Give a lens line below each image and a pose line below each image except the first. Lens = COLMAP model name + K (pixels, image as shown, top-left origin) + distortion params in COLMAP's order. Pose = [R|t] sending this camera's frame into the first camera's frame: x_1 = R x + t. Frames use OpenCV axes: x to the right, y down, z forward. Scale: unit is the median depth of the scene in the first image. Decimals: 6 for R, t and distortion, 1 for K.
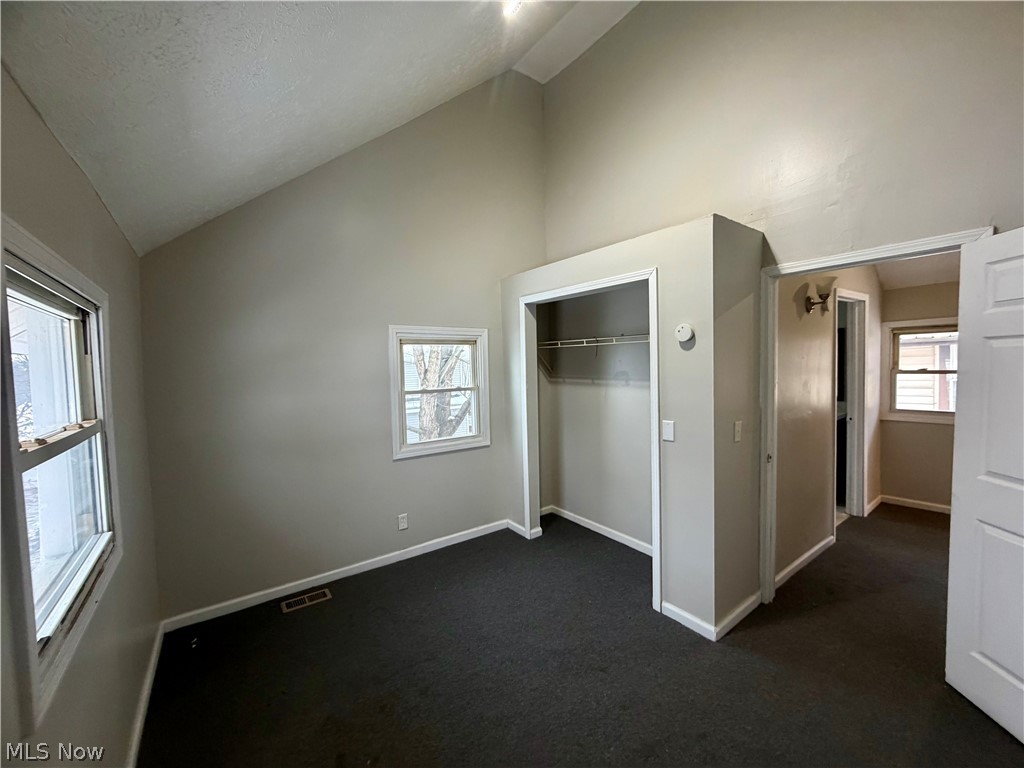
lens RADIAL K [[410.0, 0, 514.7], [0, 410.0, 385.9], [0, 0, 1]] dist [0.004540, -0.000385]
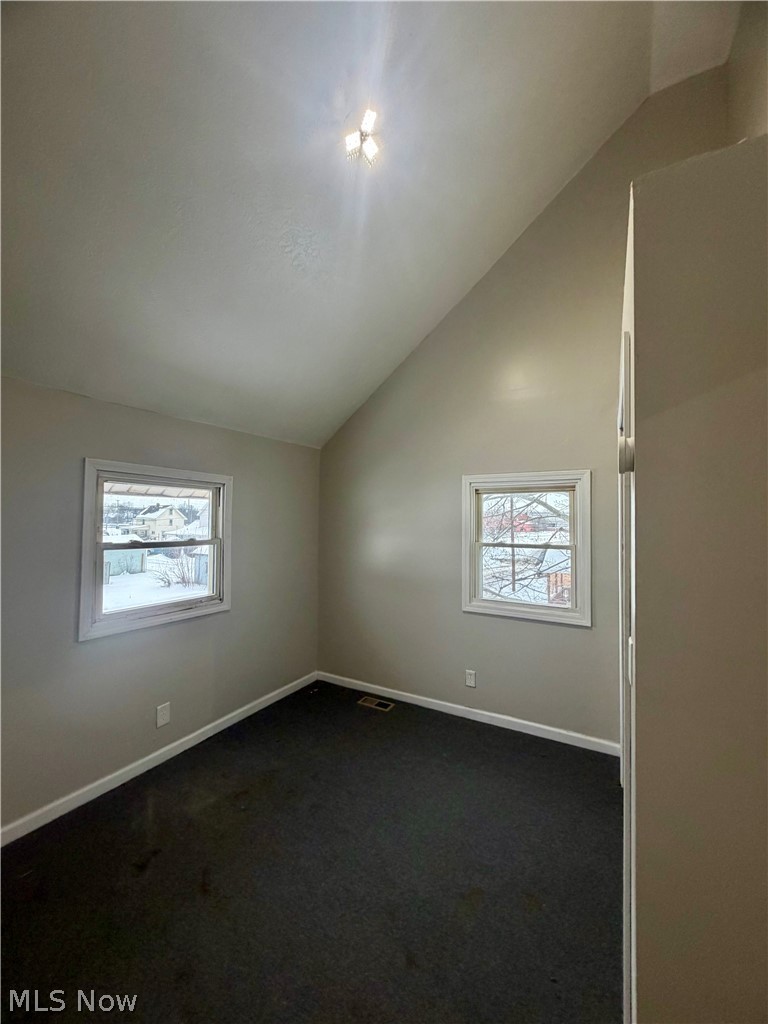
lens RADIAL K [[410.0, 0, 384.7], [0, 410.0, 511.0], [0, 0, 1]] dist [0.004540, -0.000385]
pose [[0.397710, 0.002248, -0.917509, 0.532307], [-0.059875, 0.997929, -0.023509, -0.025797], [0.915556, 0.064286, 0.397021, 0.411410]]
